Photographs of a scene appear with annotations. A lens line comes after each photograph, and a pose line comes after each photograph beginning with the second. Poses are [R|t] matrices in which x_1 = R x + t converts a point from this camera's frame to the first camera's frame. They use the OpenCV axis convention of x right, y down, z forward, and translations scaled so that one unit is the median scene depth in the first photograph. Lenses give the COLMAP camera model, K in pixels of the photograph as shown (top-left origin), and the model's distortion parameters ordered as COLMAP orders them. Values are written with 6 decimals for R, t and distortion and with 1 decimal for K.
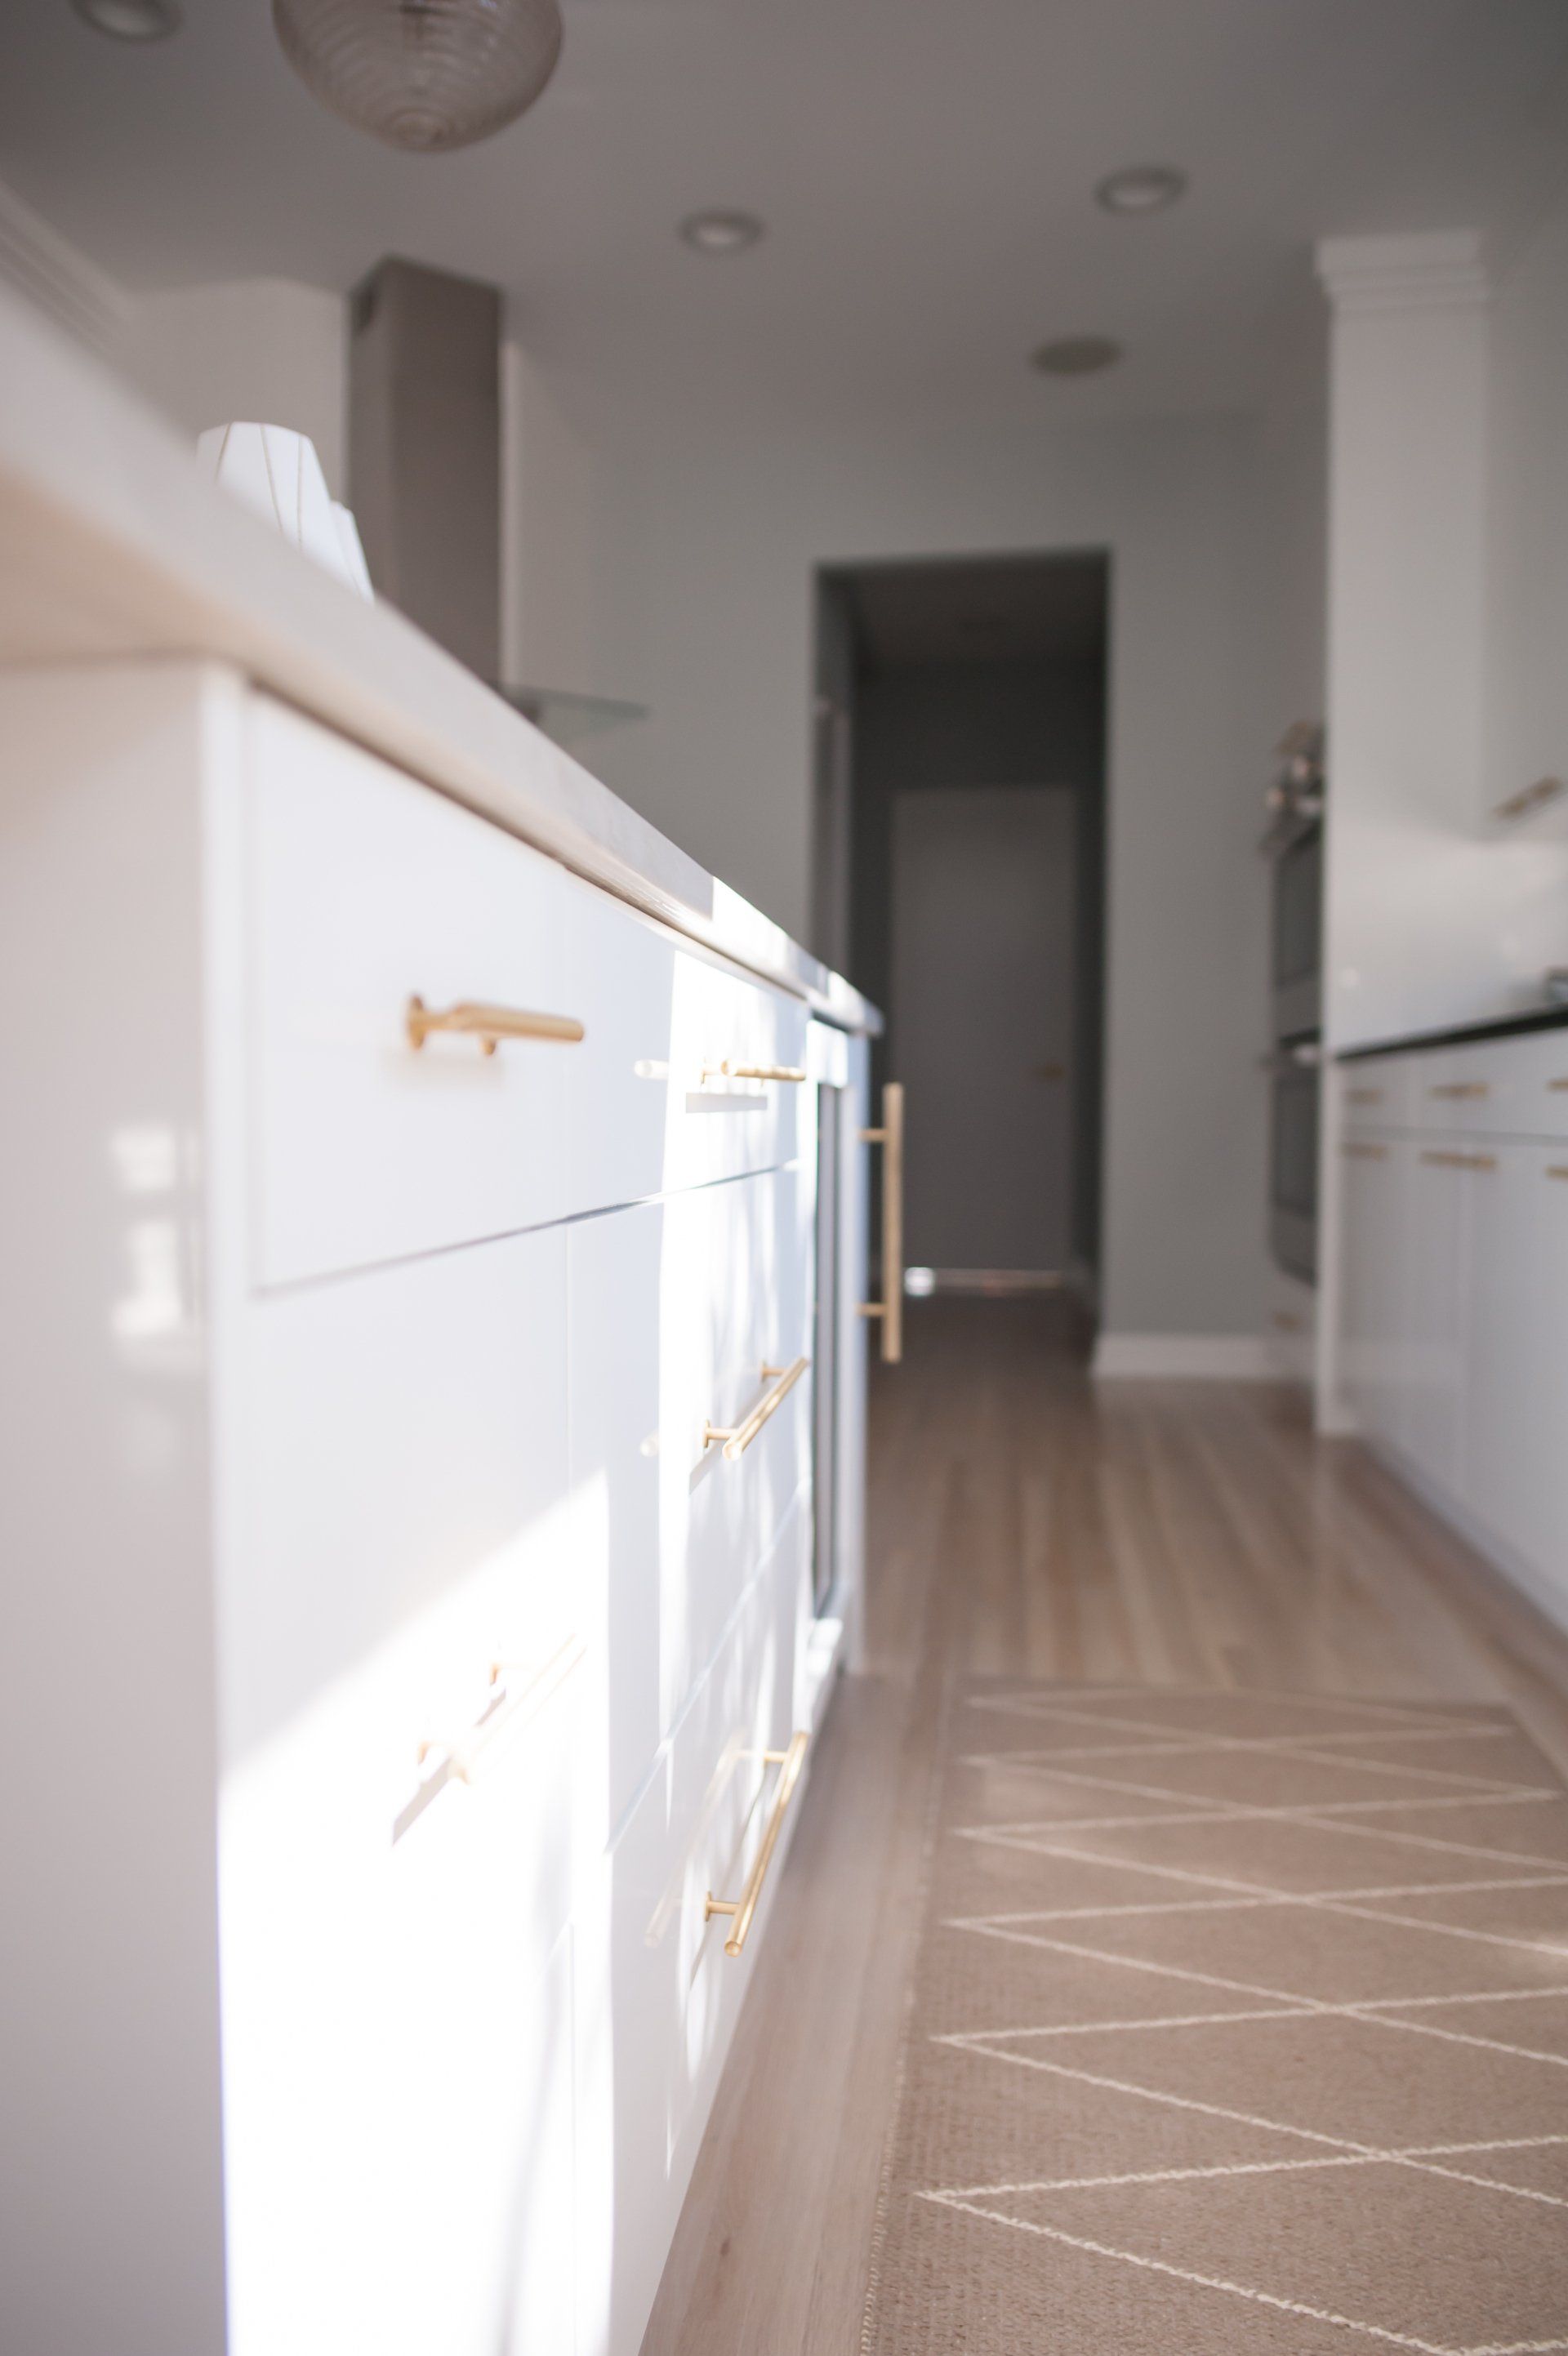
lens RADIAL K [[1724.1, 0, 784.0], [0, 1724.1, 1178.0], [0, 0, 1]] dist [0.001018, 0.000895]
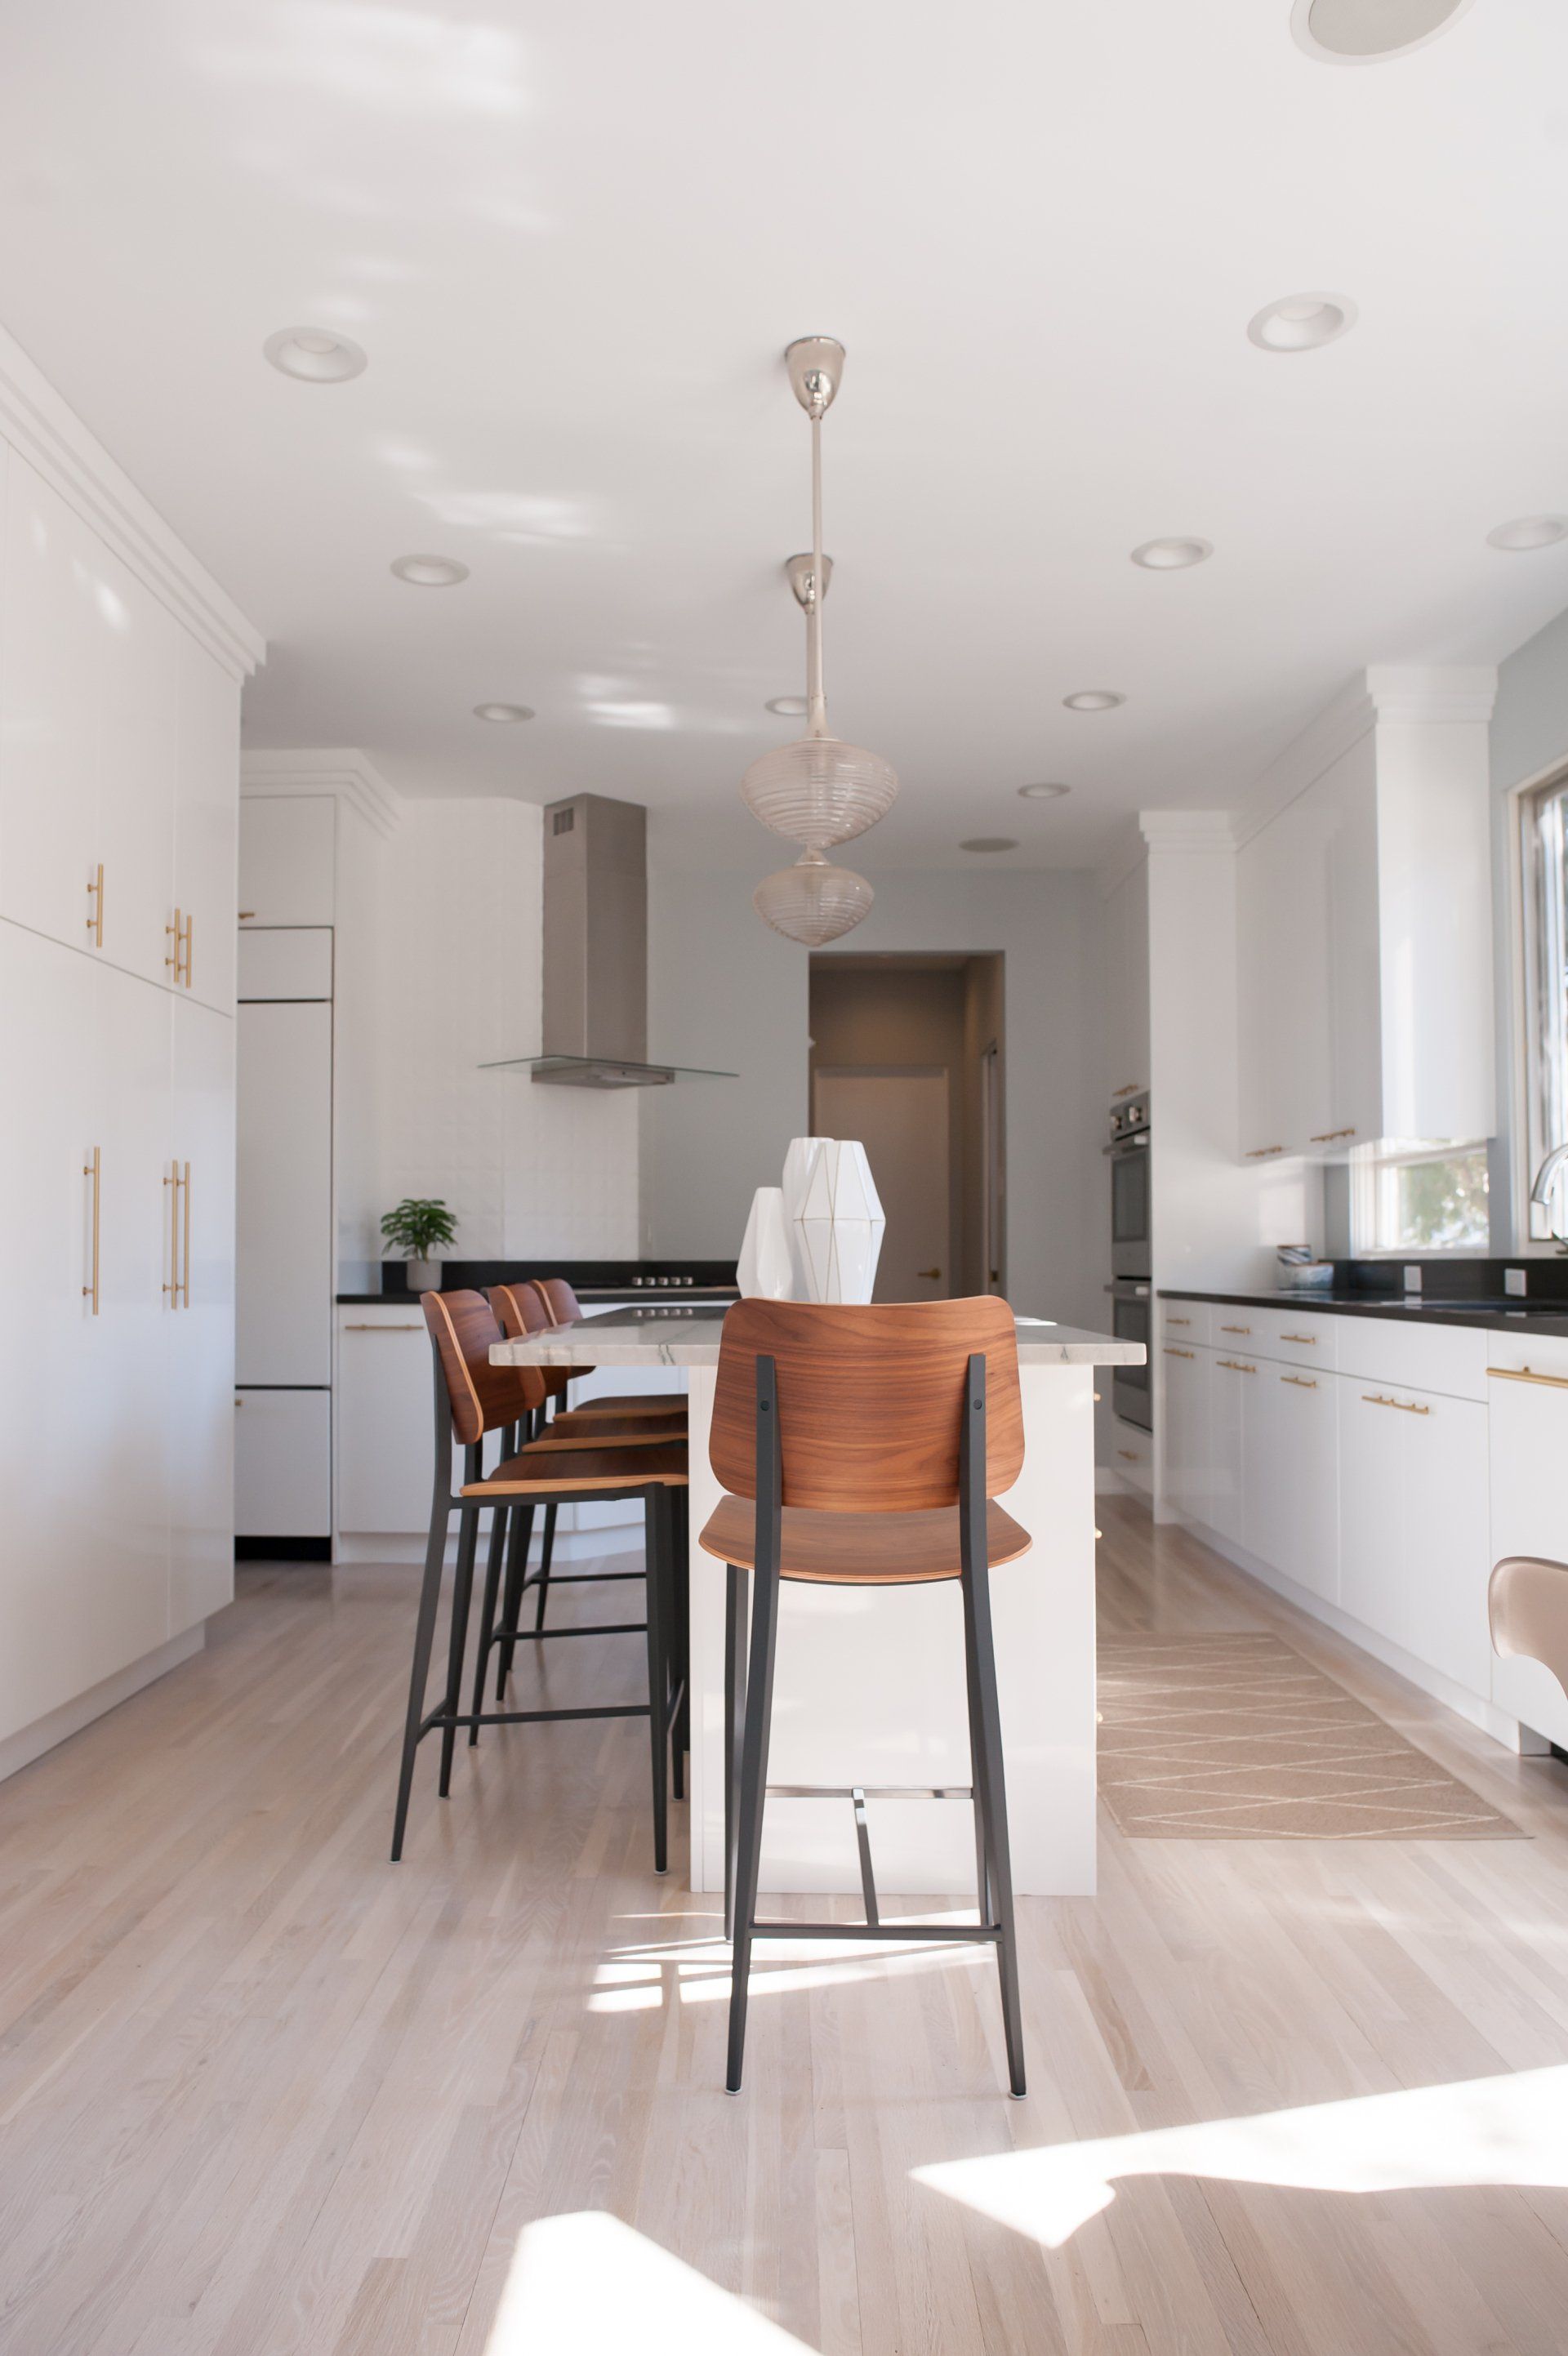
lens RADIAL K [[1724.1, 0, 784.0], [0, 1724.1, 1178.0], [0, 0, 1]] dist [0.001018, 0.000895]
pose [[0.990961, 0.008263, 0.133899, -0.258861], [0.002496, 0.996793, -0.079983, -0.050600], [-0.134130, 0.079594, 0.987762, -0.592943]]
